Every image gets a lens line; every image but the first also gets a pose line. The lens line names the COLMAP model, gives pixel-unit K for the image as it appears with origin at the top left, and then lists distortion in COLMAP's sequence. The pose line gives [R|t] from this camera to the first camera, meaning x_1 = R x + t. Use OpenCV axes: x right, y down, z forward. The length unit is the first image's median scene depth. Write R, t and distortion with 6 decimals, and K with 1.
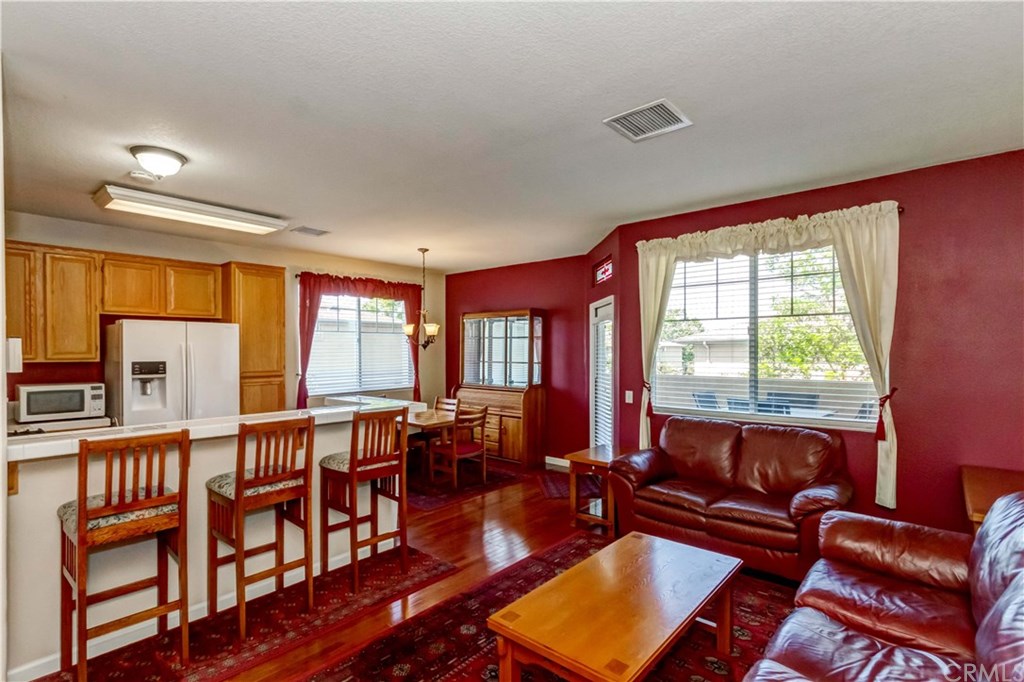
lens RADIAL K [[495.3, 0, 514.1], [0, 495.3, 349.8], [0, 0, 1]] dist [0.023696, 0.000157]
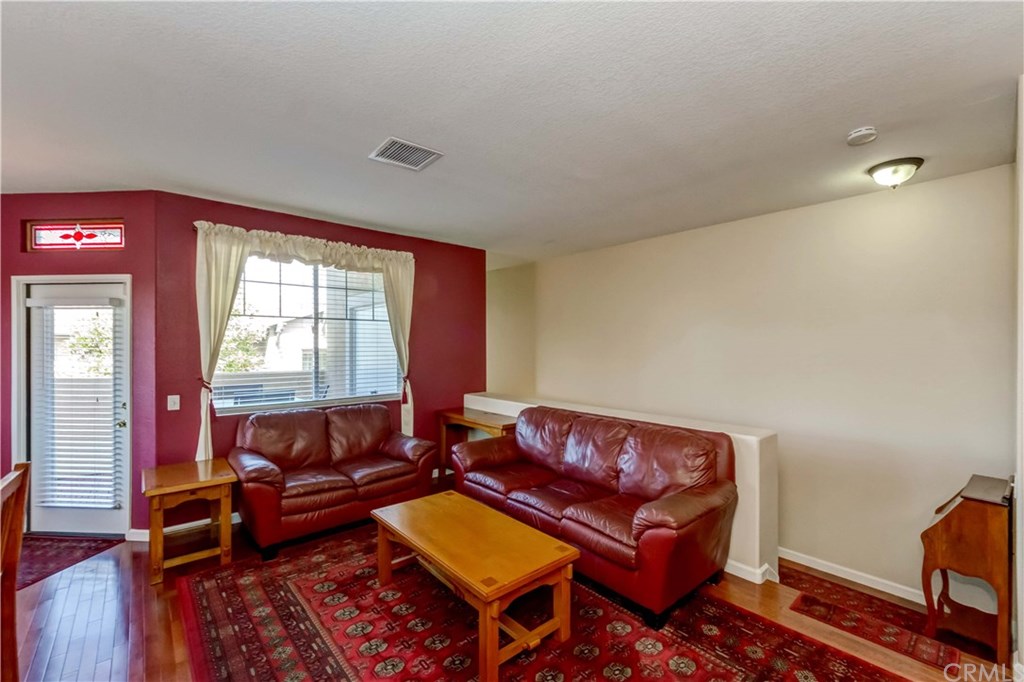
lens RADIAL K [[438.8, 0, 512.1], [0, 438.8, 344.7], [0, 0, 1]] dist [-0.003938, 0.000011]
pose [[0.150090, 0.005046, 0.988659, -0.469865], [-0.000056, 0.999987, -0.005095, 0.002349], [-0.988672, 0.000710, 0.150089, 0.386487]]
